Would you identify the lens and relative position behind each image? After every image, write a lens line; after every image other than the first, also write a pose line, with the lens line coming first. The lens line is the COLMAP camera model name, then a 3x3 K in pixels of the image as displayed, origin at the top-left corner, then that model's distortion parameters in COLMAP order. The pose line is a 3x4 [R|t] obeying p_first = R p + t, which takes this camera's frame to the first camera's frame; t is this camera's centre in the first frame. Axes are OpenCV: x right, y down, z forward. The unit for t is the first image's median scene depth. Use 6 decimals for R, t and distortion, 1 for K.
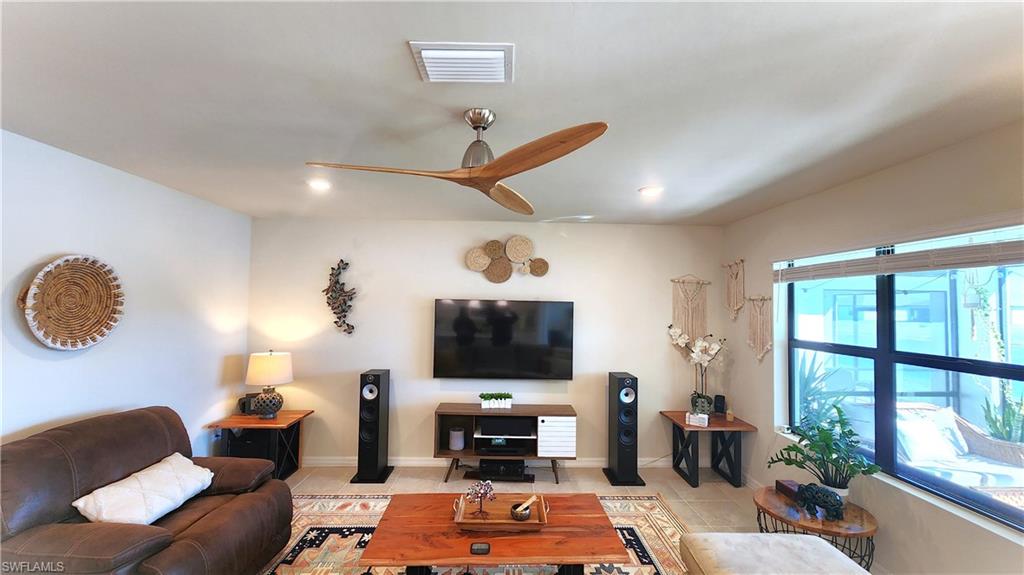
lens RADIAL K [[415.8, 0, 512.0], [0, 415.8, 287.5], [0, 0, 1]] dist [-0.000647, 0.000060]
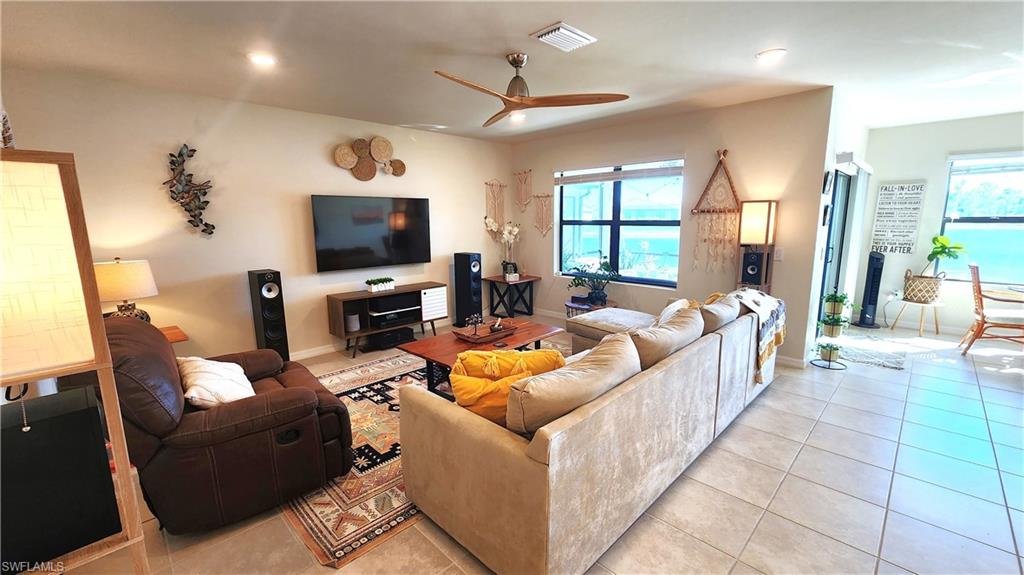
lens RADIAL K [[420.6, 0, 512.0], [0, 420.6, 287.5], [0, 0, 1]] dist [-0.000249, 0.000264]
pose [[0.719007, -0.137364, 0.681293, -0.581883], [-0.004624, 0.979306, 0.202330, 0.041073], [-0.694987, -0.148627, 0.703493, -0.081655]]
